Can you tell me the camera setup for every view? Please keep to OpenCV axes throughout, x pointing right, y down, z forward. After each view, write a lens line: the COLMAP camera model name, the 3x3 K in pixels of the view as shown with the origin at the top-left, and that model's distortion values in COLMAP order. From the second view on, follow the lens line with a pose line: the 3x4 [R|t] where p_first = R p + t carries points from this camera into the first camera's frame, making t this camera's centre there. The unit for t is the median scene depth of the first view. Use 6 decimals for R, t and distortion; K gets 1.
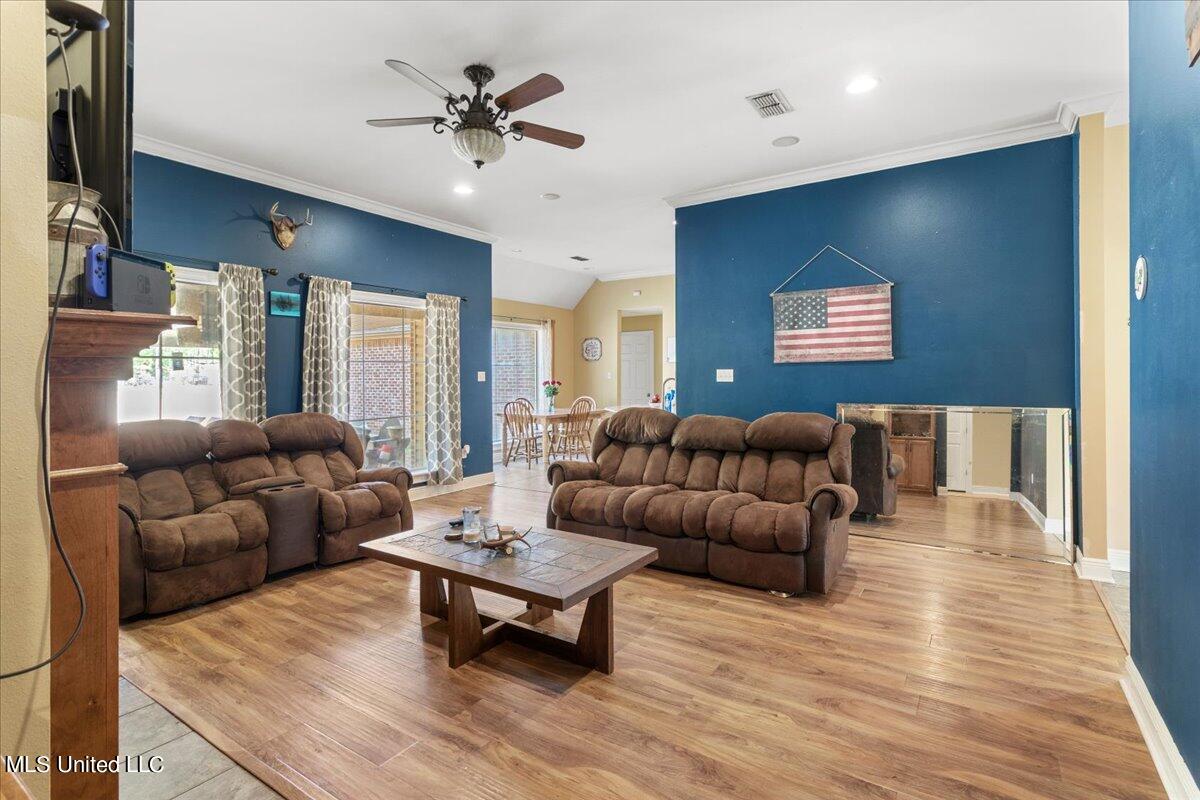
lens RADIAL K [[589.1, 0, 600.1], [0, 589.1, 380.6], [0, 0, 1]] dist [0.000963, -0.000143]
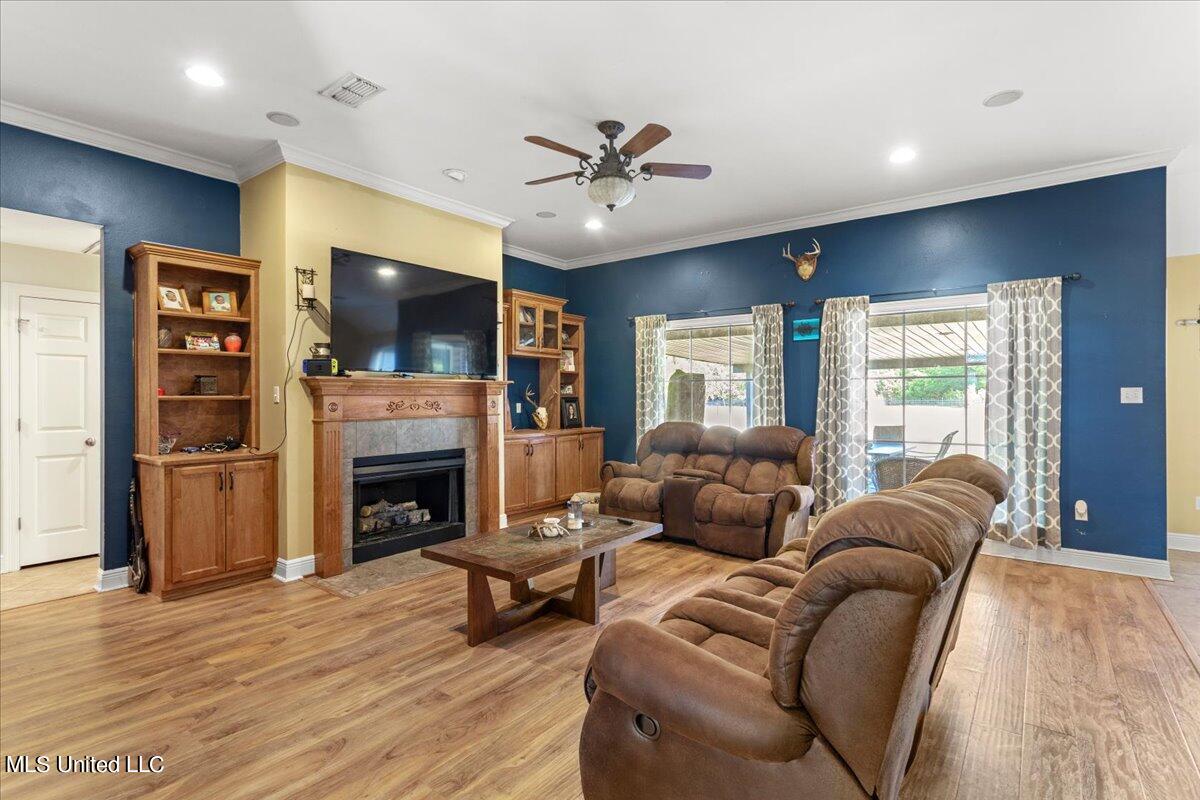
lens RADIAL K [[568.9, 0, 600.0], [0, 568.9, 400.0], [0, 0, 1]] dist [0.002613, 0.000178]
pose [[-0.065352, 0.014674, -0.997754, 0.895651], [-0.010015, 0.999832, 0.015360, -0.012835], [0.997812, 0.010997, -0.065194, 1.052458]]
